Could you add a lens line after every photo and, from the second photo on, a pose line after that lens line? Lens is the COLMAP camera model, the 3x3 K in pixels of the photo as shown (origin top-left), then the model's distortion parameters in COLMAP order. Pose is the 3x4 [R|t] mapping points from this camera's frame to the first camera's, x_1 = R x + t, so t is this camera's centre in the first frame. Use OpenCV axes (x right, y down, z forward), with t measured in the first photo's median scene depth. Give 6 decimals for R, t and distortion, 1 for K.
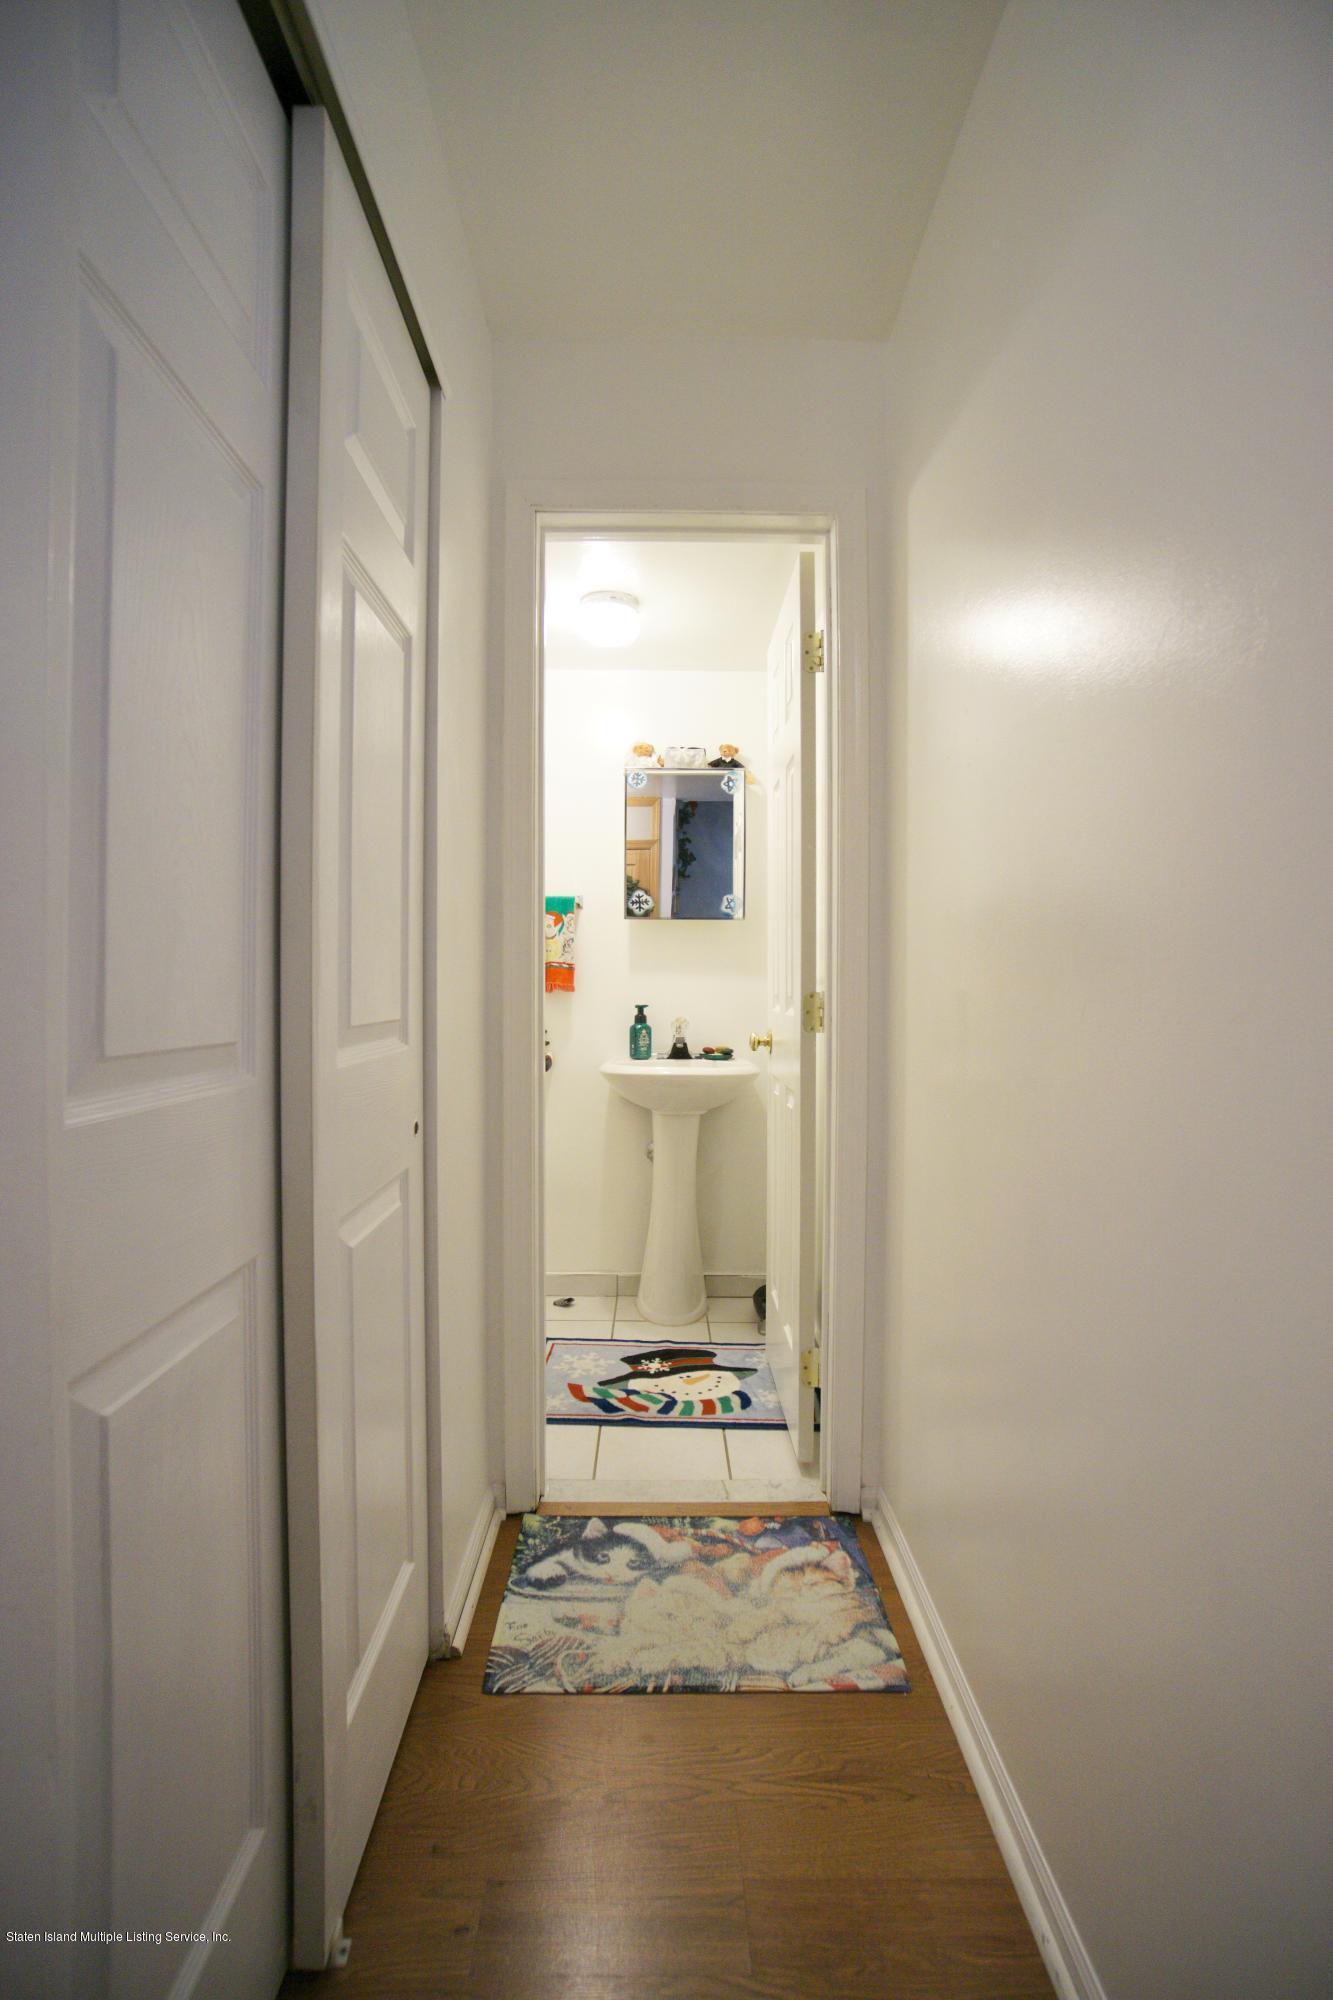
lens RADIAL K [[882.1, 0, 675.2], [0, 882.1, 997.0], [0, 0, 1]] dist [-0.064757, 0.022624]
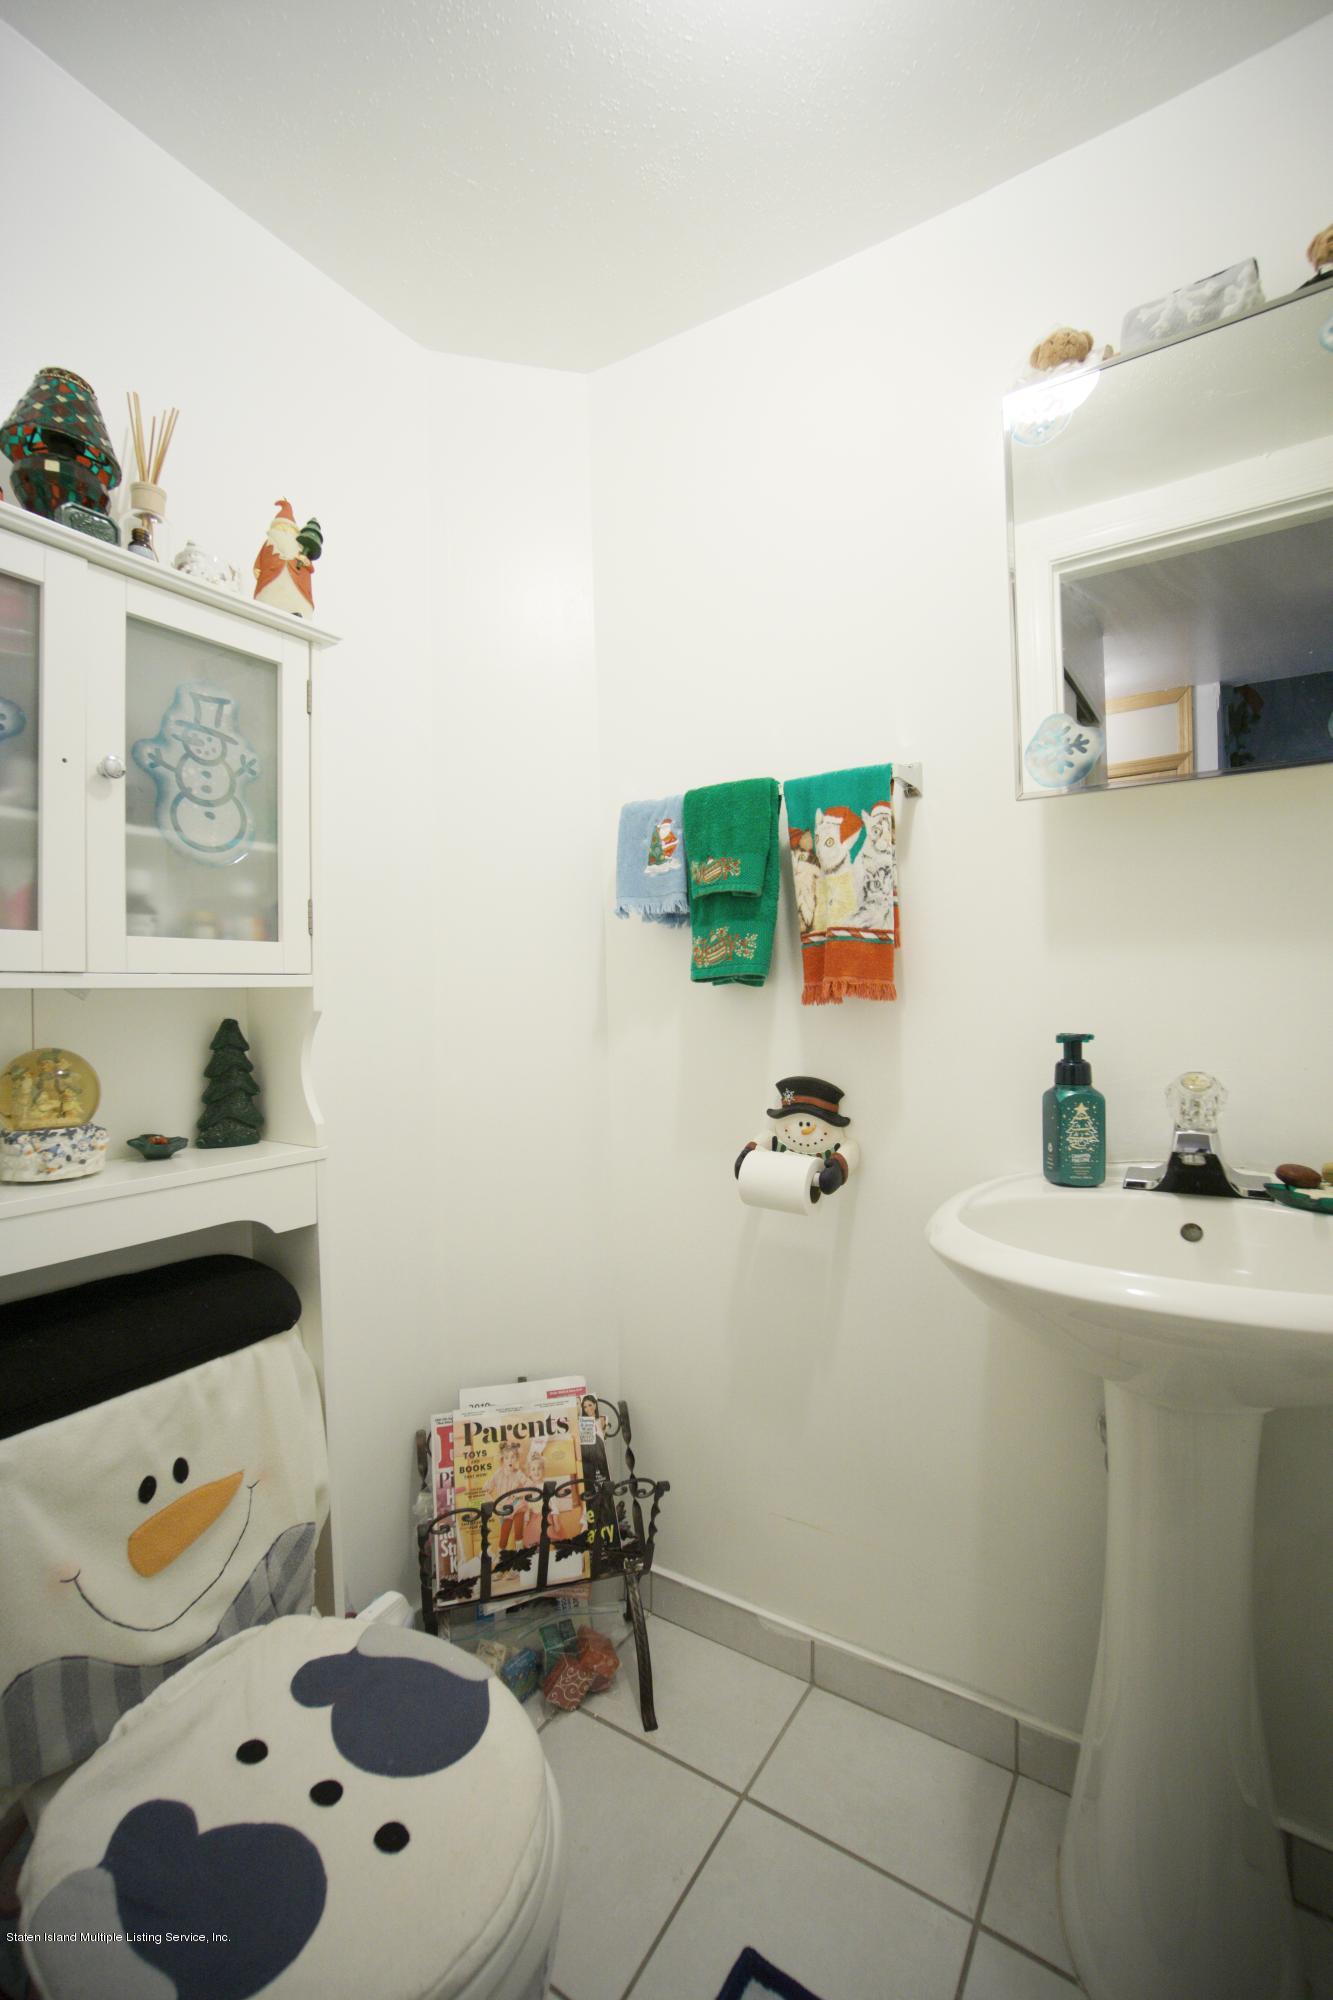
lens RADIAL K [[882.1, 0, 675.2], [0, 882.1, 997.0], [0, 0, 1]] dist [-0.064757, 0.022624]
pose [[0.834010, -0.017238, -0.551480, 0.021980], [0.015262, 0.999850, -0.008172, -0.005827], [0.551538, -0.001601, 0.834148, 0.613703]]
